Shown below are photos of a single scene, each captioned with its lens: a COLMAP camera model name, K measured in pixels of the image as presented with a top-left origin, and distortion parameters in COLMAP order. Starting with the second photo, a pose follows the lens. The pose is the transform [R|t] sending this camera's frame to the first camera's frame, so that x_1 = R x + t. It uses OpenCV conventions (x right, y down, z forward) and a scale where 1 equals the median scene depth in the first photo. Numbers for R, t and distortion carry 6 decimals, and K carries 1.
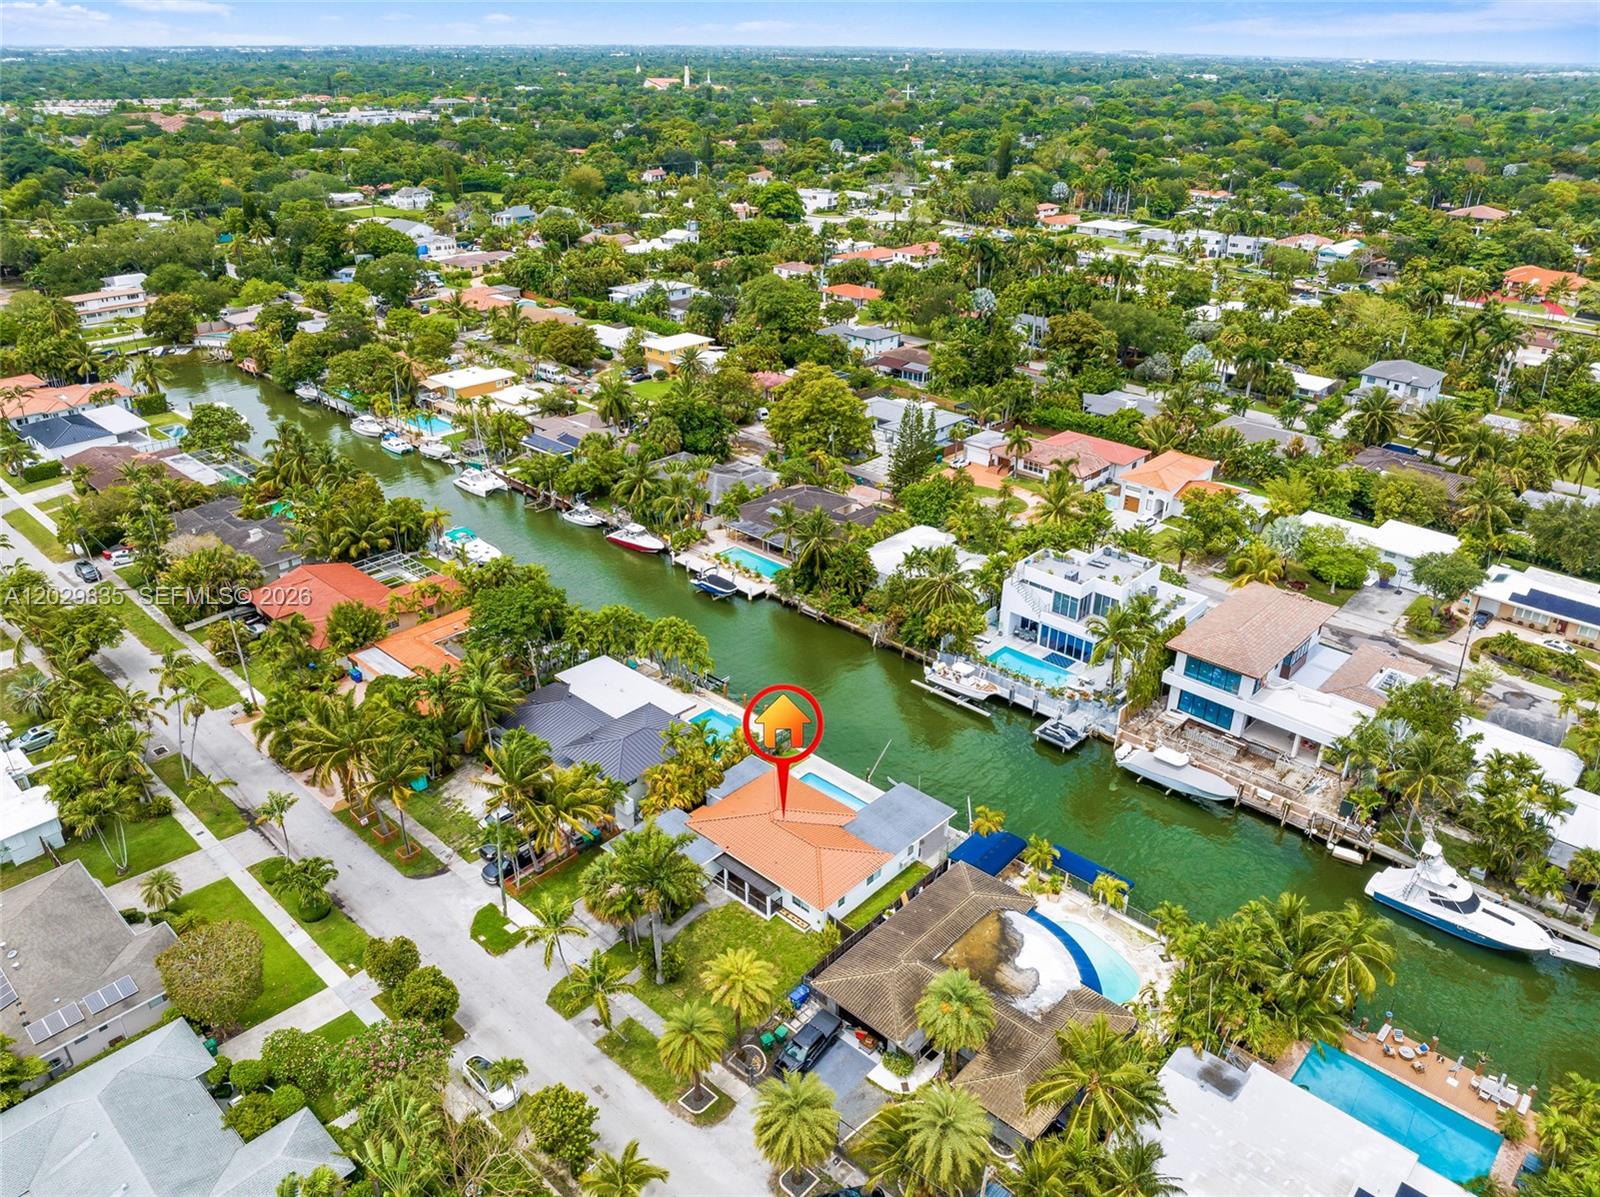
lens RADIAL K [[1120.6, 0, 808.7], [0, 1120.6, 602.4], [0, 0, 1]] dist [-0.044197, 0.001905]
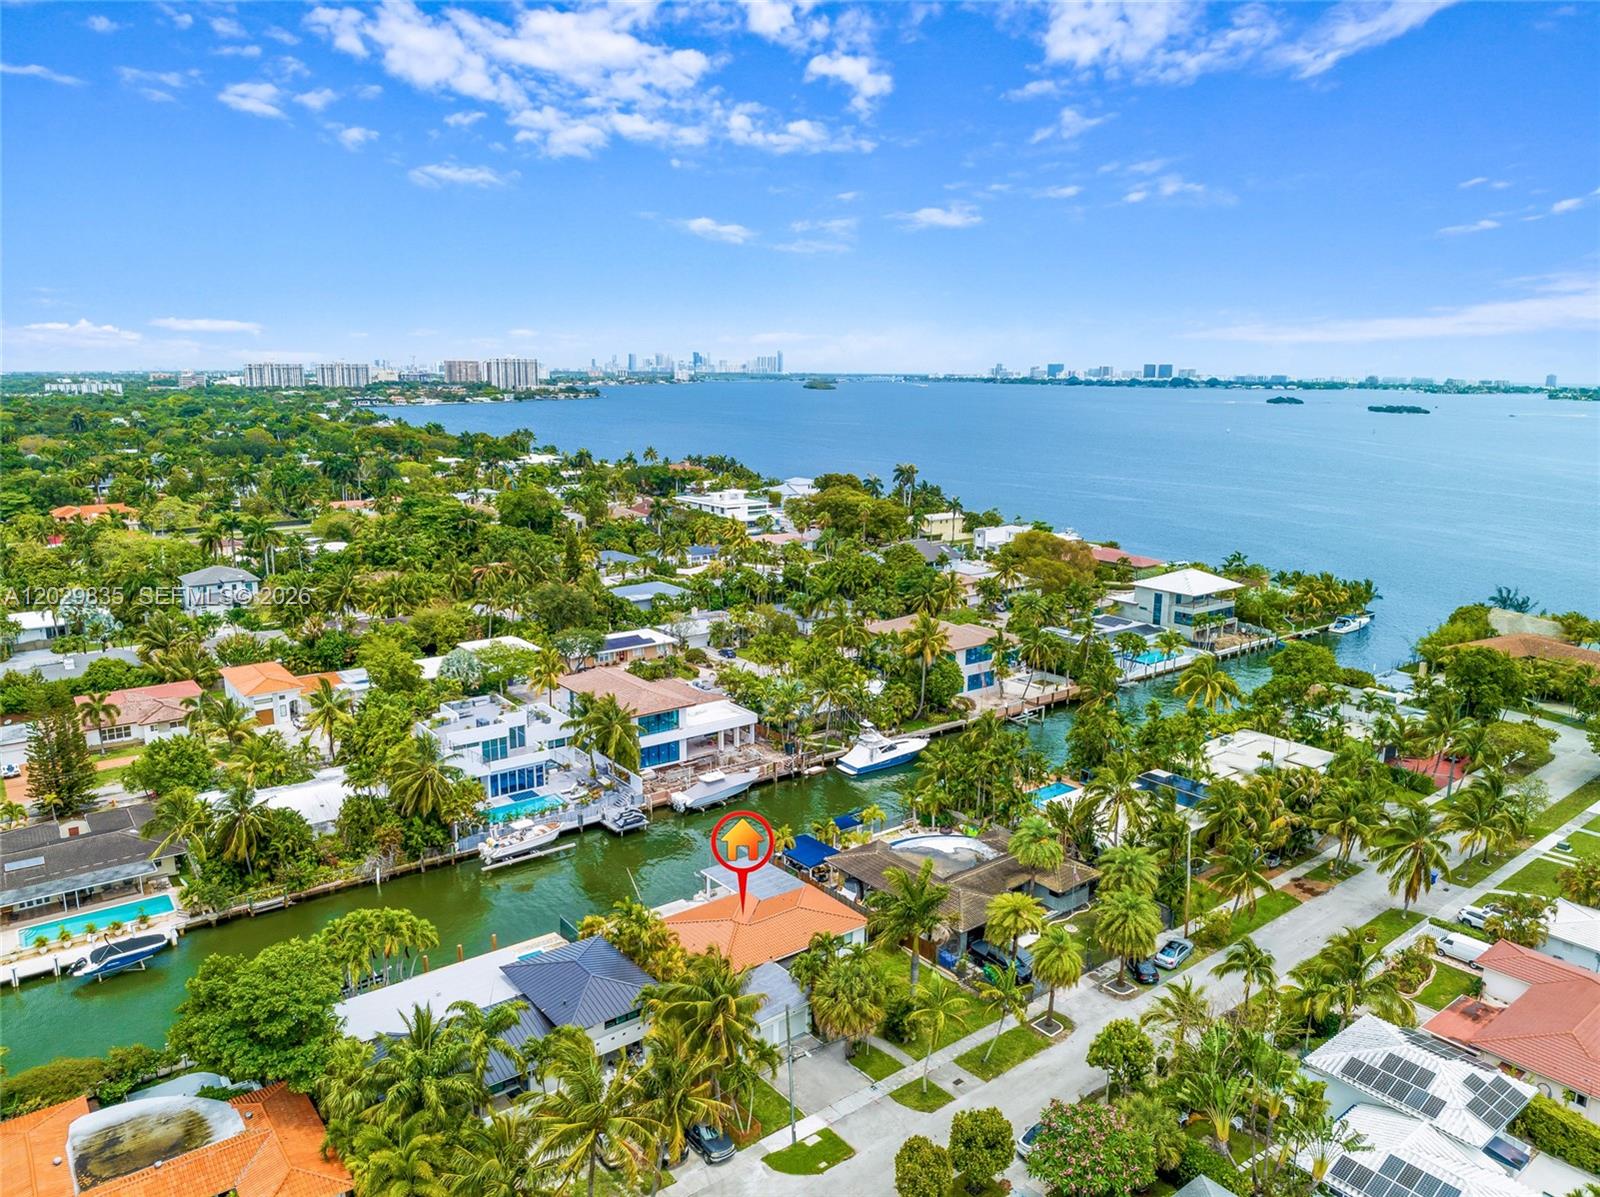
lens RADIAL K [[1126.3, 0, 795.4], [0, 1126.3, 598.6], [0, 0, 1]] dist [-0.041979, 0.006656]
pose [[0.171571, -0.208530, 0.962849, -0.688170], [0.441359, 0.890045, 0.114116, -0.116921], [-0.880776, 0.405383, 0.244743, 0.448554]]
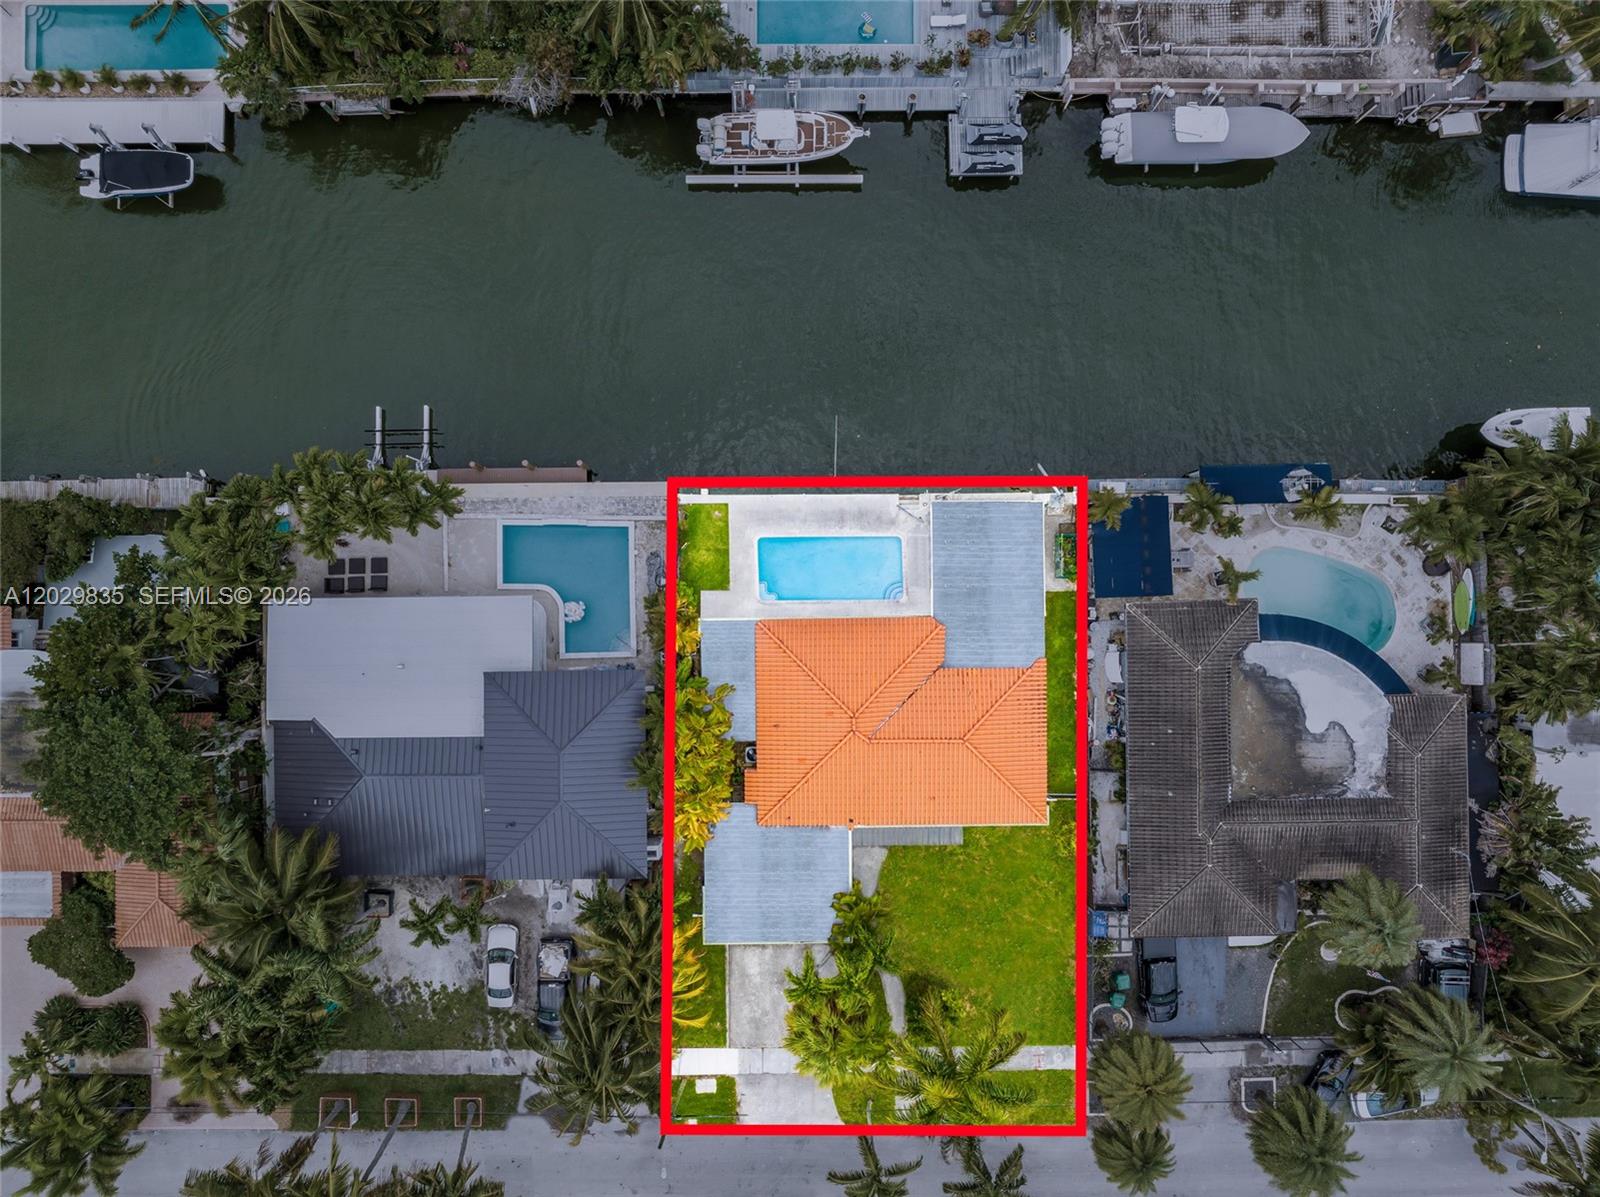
lens RADIAL K [[1126.3, 0, 795.4], [0, 1126.3, 598.6], [0, 0, 1]] dist [-0.041979, 0.006656]
pose [[0.732641, -0.680568, 0.008078, -0.009797], [0.314961, 0.349534, 0.882398, -0.307938], [-0.603355, -0.643936, 0.470435, 0.577491]]
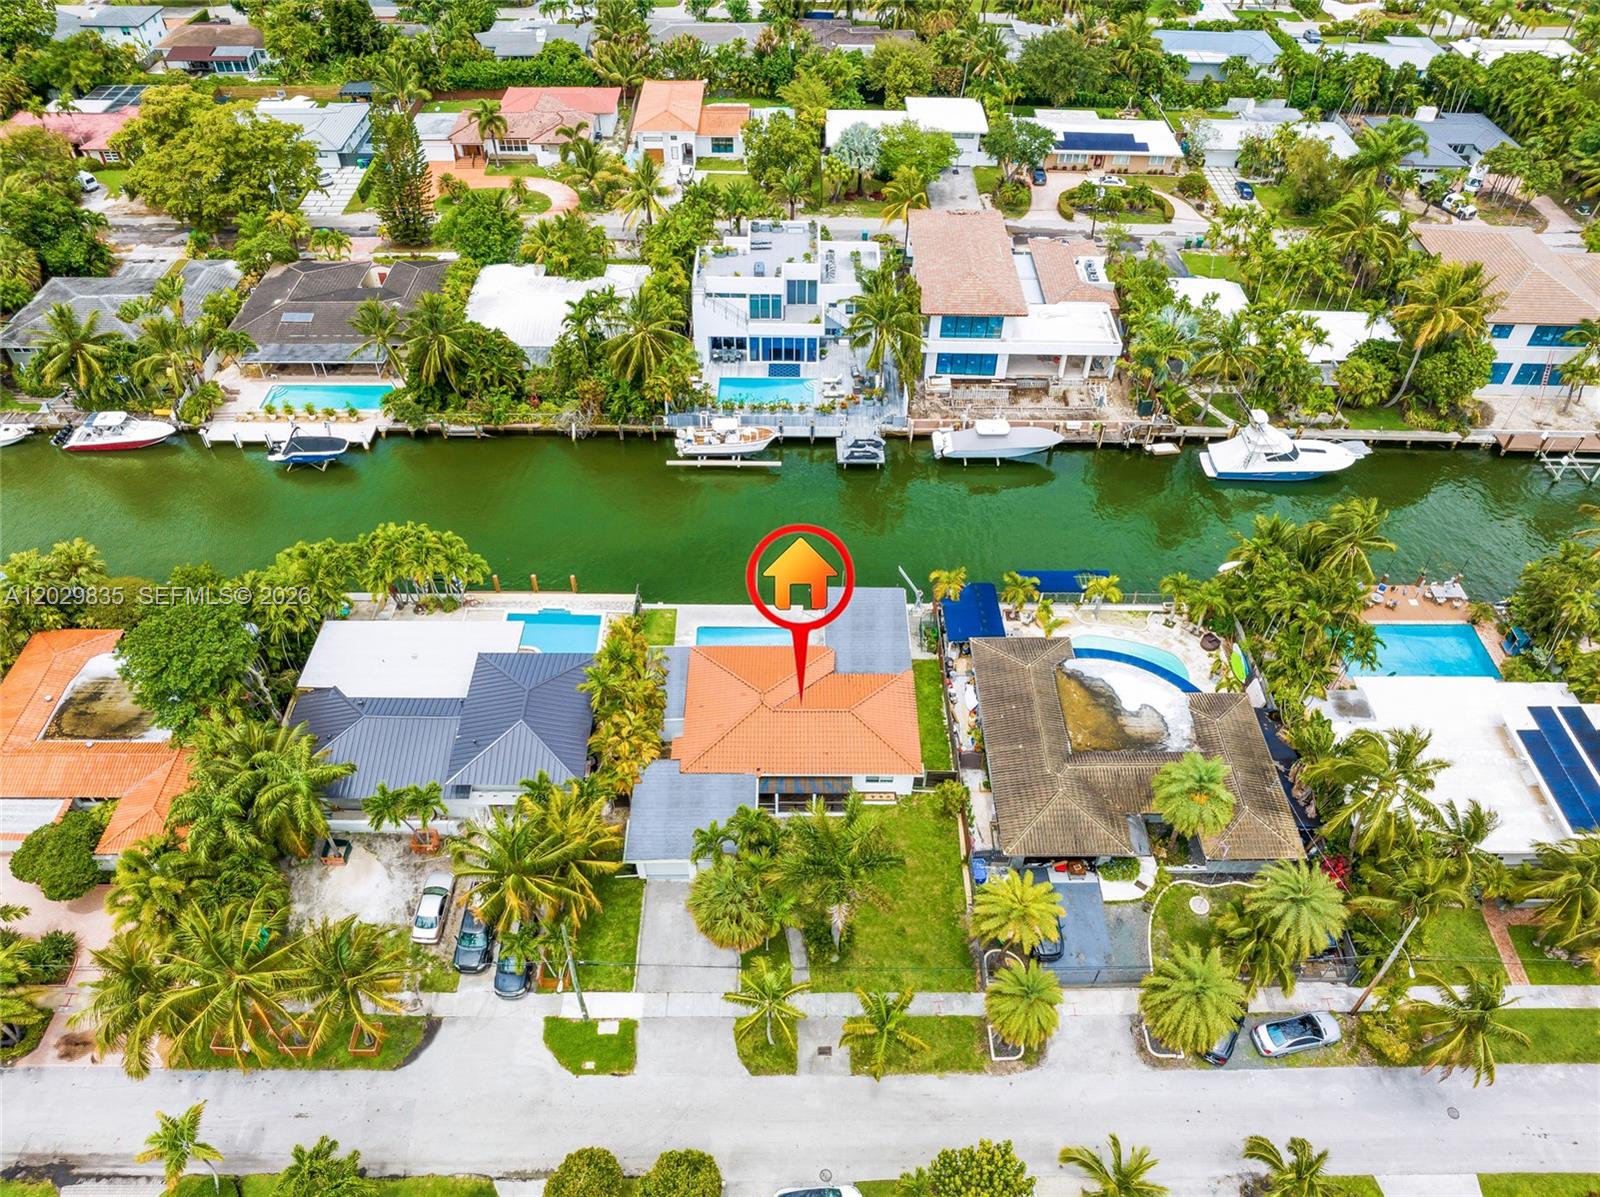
lens RADIAL K [[1126.3, 0, 795.4], [0, 1126.3, 598.6], [0, 0, 1]] dist [-0.041979, 0.006656]
pose [[0.737175, -0.477820, 0.477767, -0.273296], [0.301800, 0.865453, 0.399884, -0.141536], [-0.604558, -0.150594, 0.782197, 0.278400]]
